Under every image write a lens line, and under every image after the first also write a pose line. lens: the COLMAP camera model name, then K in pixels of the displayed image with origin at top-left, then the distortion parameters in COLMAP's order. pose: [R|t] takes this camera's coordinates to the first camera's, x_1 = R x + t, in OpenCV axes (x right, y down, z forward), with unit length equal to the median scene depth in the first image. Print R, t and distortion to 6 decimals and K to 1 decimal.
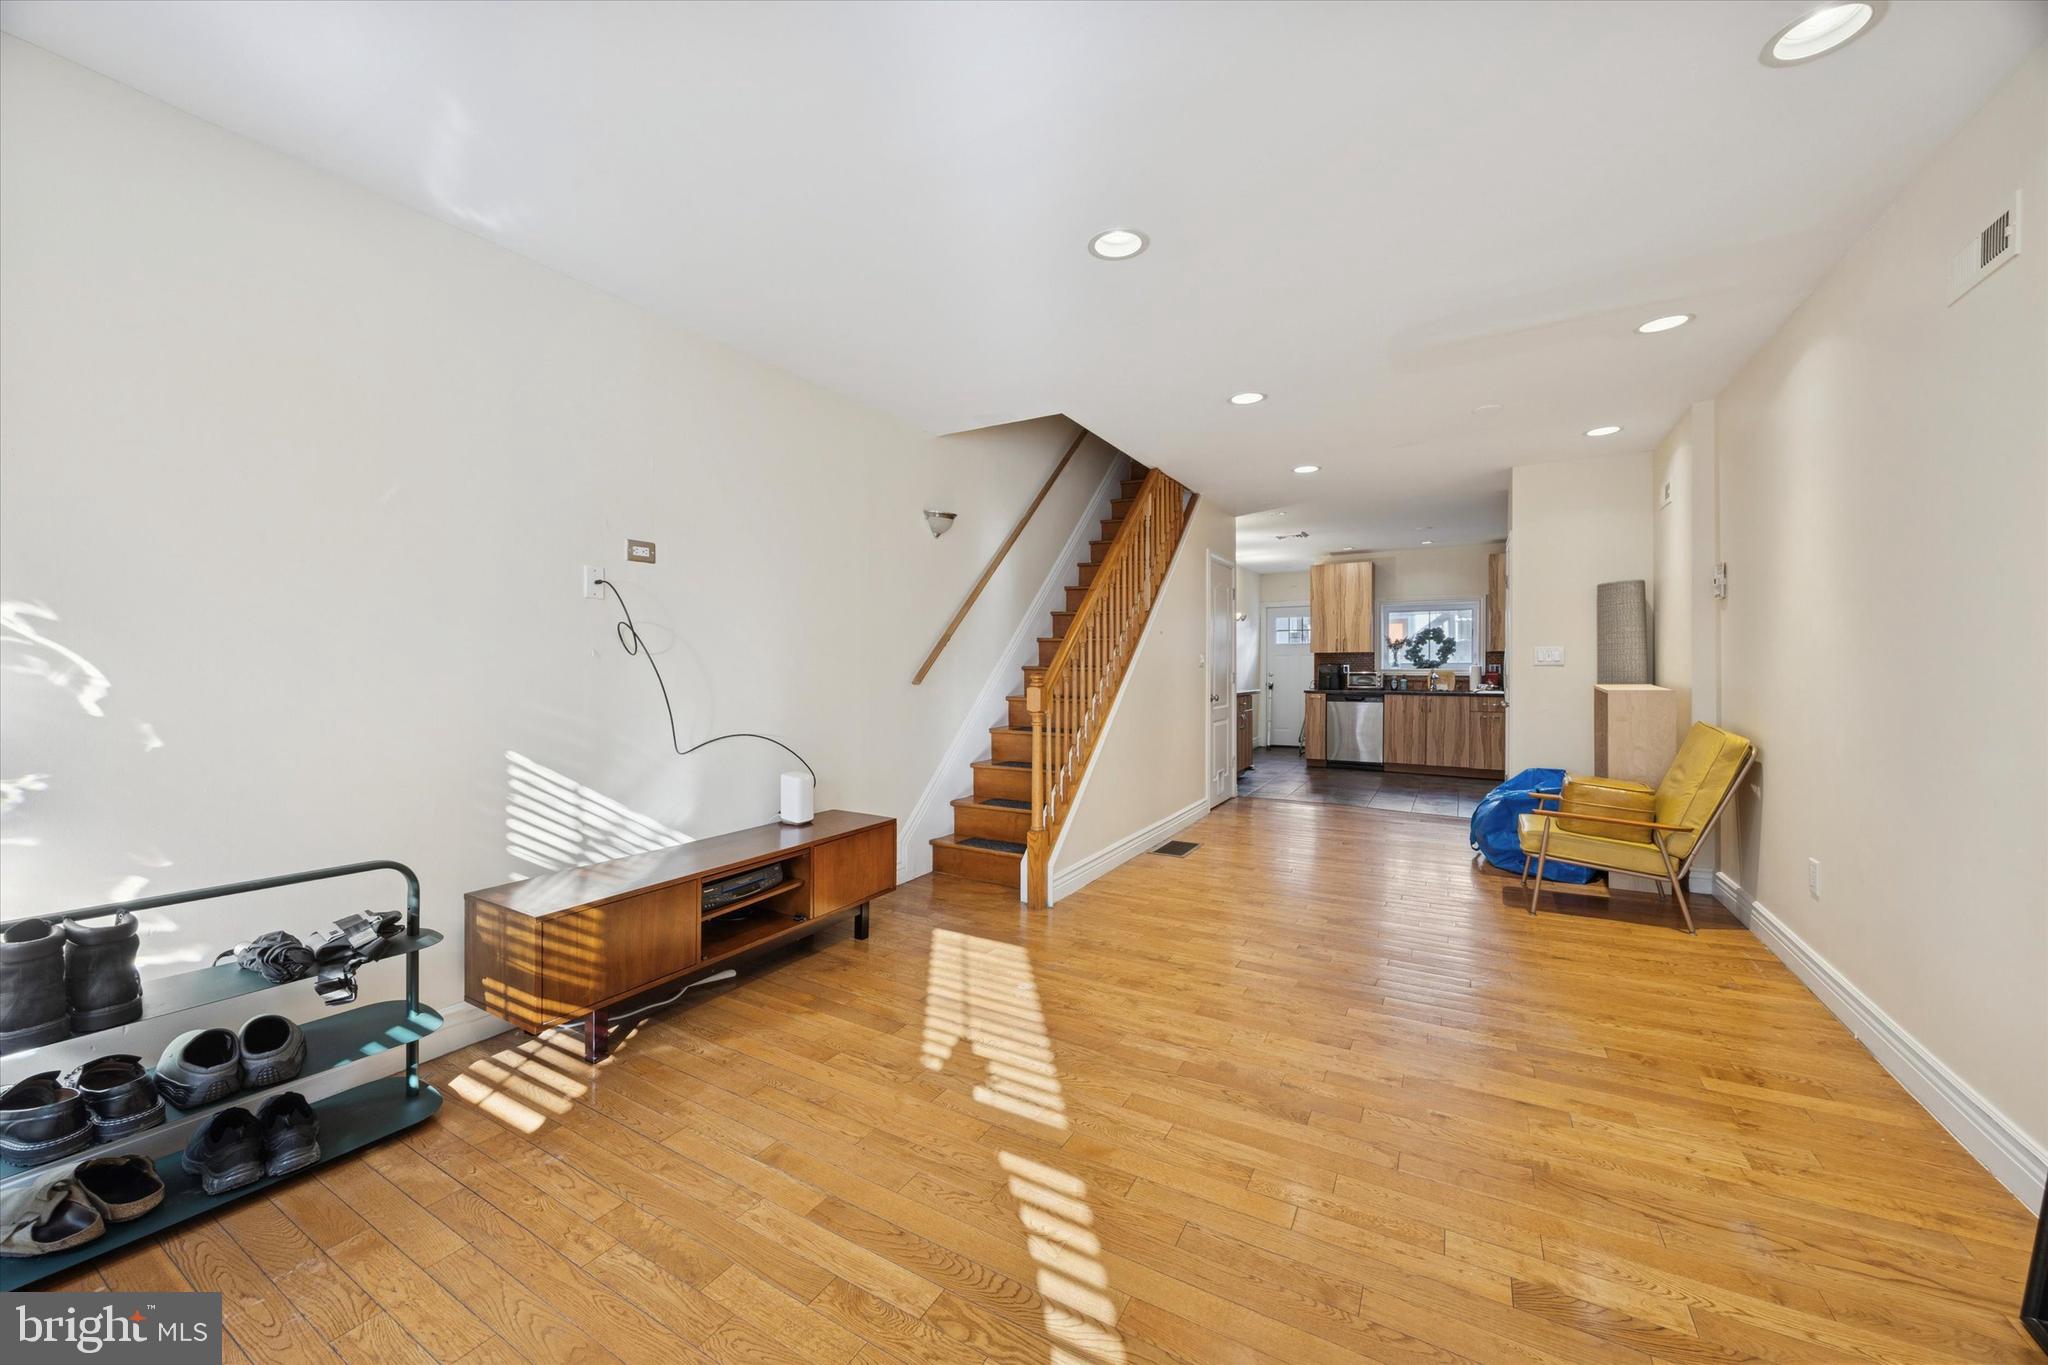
lens RADIAL K [[785.1, 0, 1019.3], [0, 785.1, 680.0], [0, 0, 1]] dist [-0.009983, 0.000794]
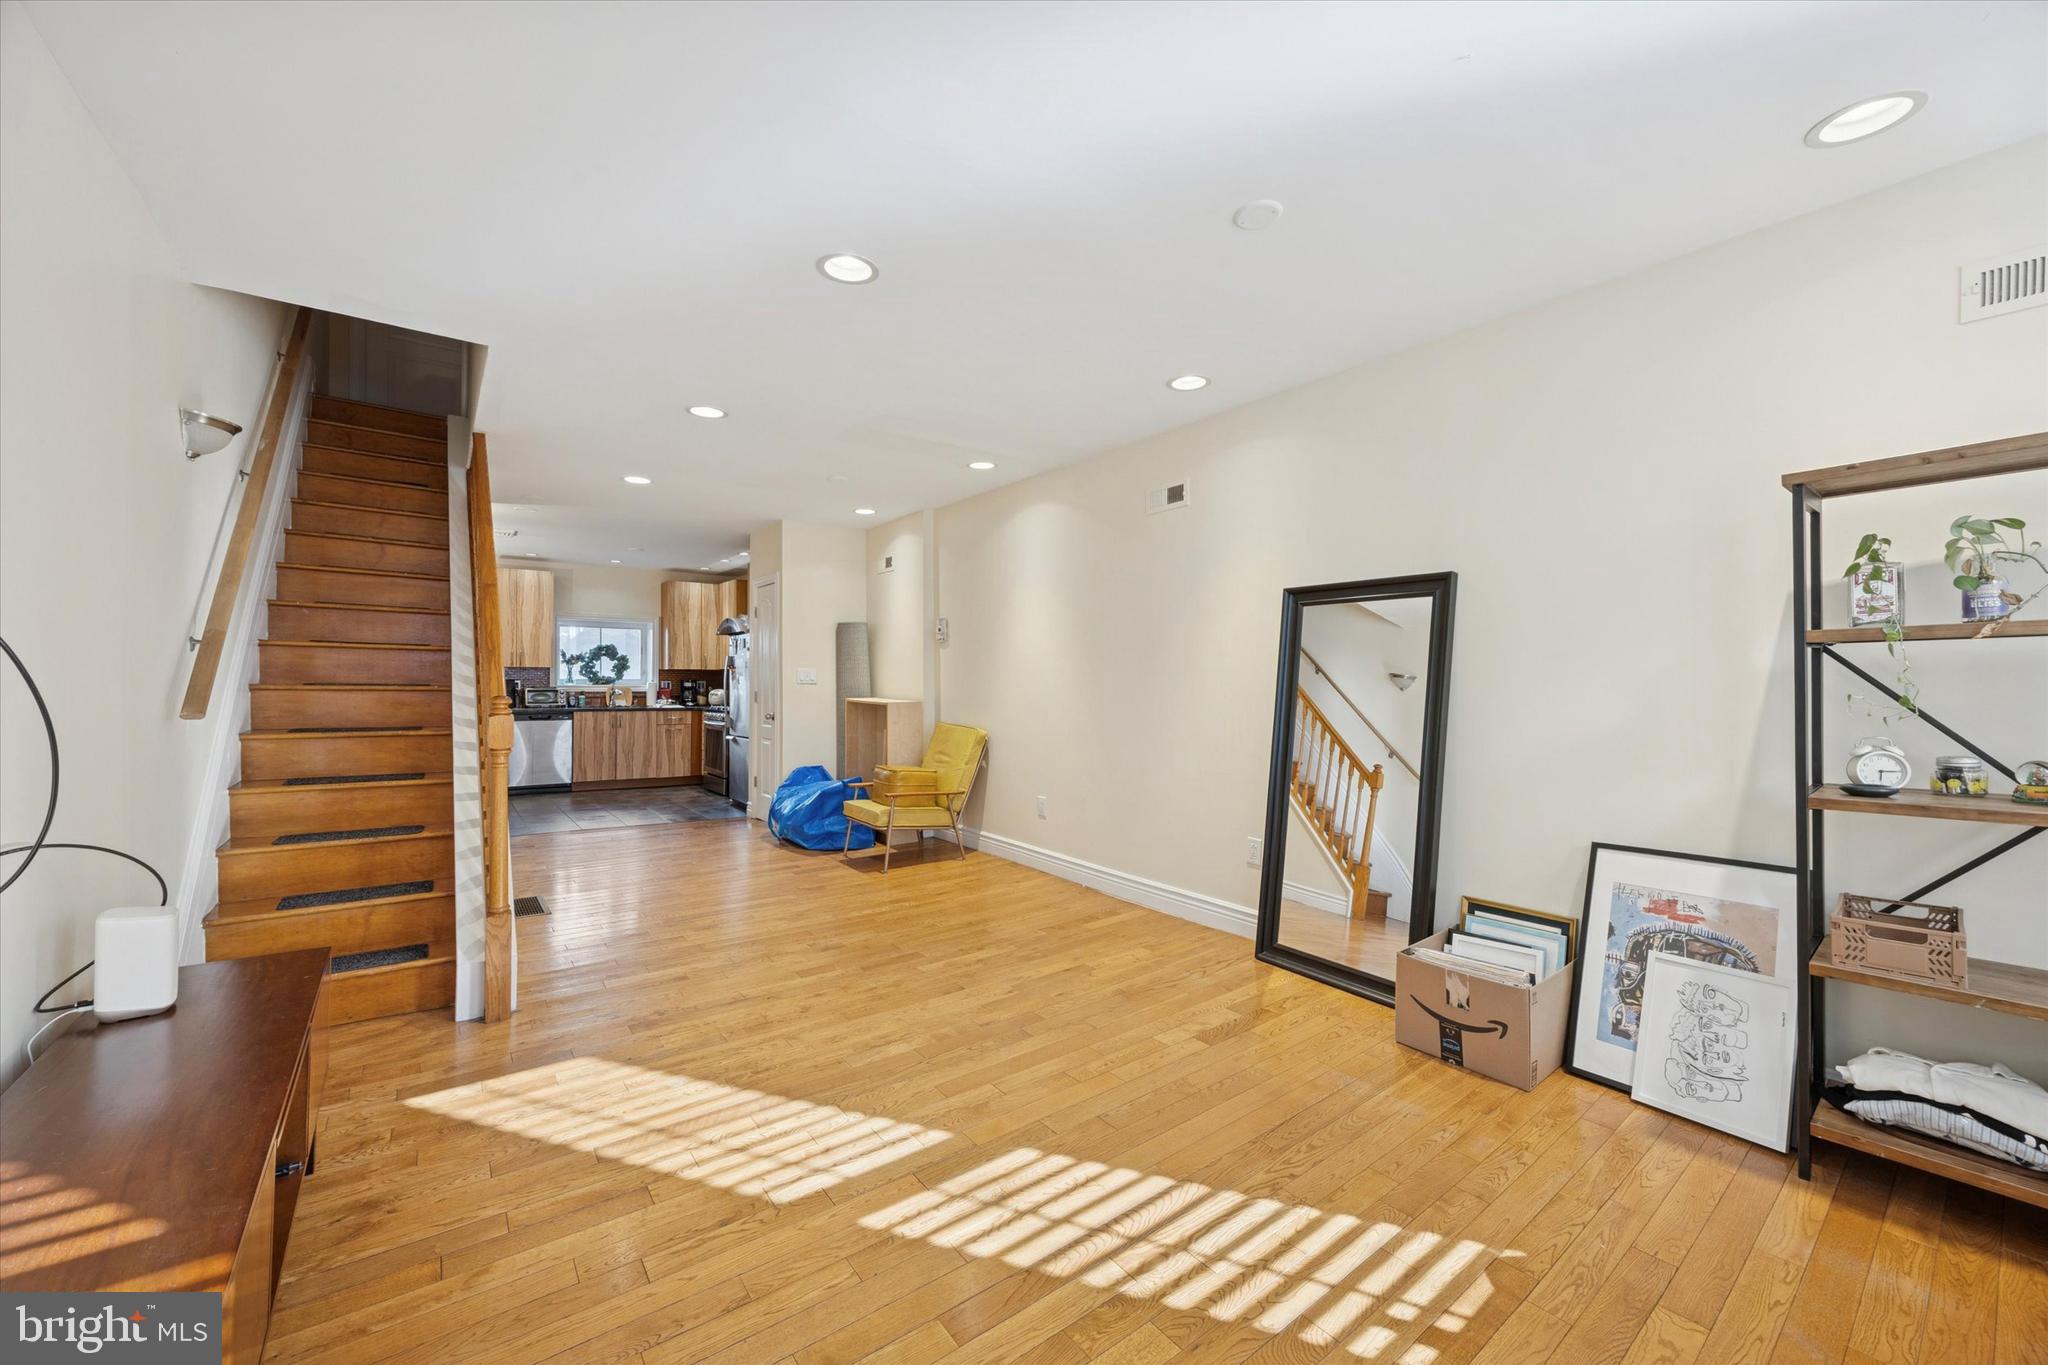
lens RADIAL K [[785.1, 0, 1019.8], [0, 785.1, 675.8], [0, 0, 1]] dist [-0.009983, 0.000794]
pose [[0.373572, 0.010214, 0.927545, -0.510171], [0.010848, 0.999823, -0.015379, -0.011095], [-0.927538, 0.015808, 0.373395, 0.301634]]
